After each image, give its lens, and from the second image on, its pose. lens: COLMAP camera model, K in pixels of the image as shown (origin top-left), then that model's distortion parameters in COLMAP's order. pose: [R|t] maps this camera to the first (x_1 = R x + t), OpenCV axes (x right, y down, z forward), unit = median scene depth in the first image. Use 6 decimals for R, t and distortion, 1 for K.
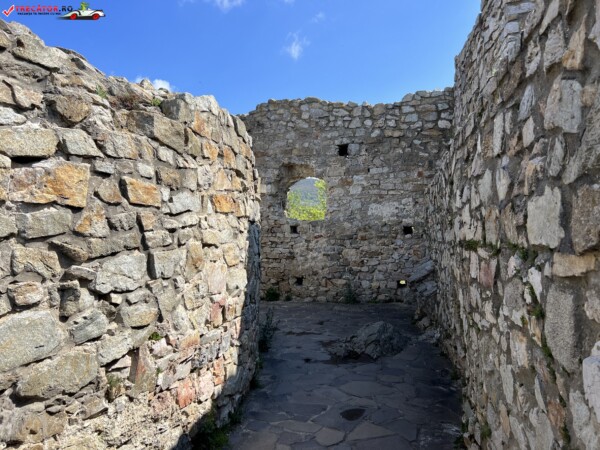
lens RADIAL K [[449.9, 0, 300.9], [0, 449.9, 225.2], [0, 0, 1]] dist [0.056432, -0.063730]
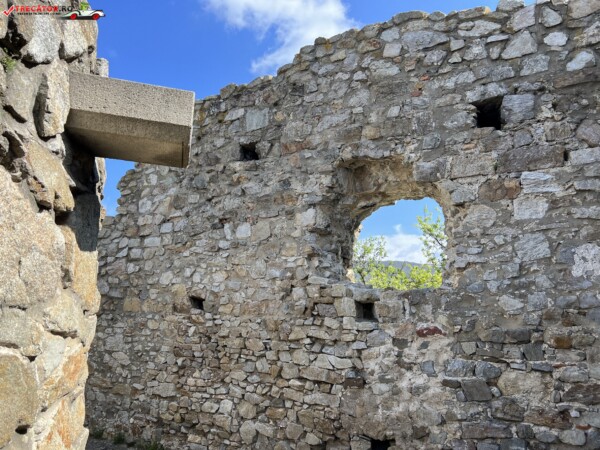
lens RADIAL K [[449.9, 0, 297.6], [0, 449.9, 225.6], [0, 0, 1]] dist [0.056432, -0.063730]
pose [[0.977386, -0.005883, -0.211381, 0.012047], [-0.032684, 0.983398, -0.178495, 0.008584], [0.208922, 0.181368, 0.960967, 0.571023]]
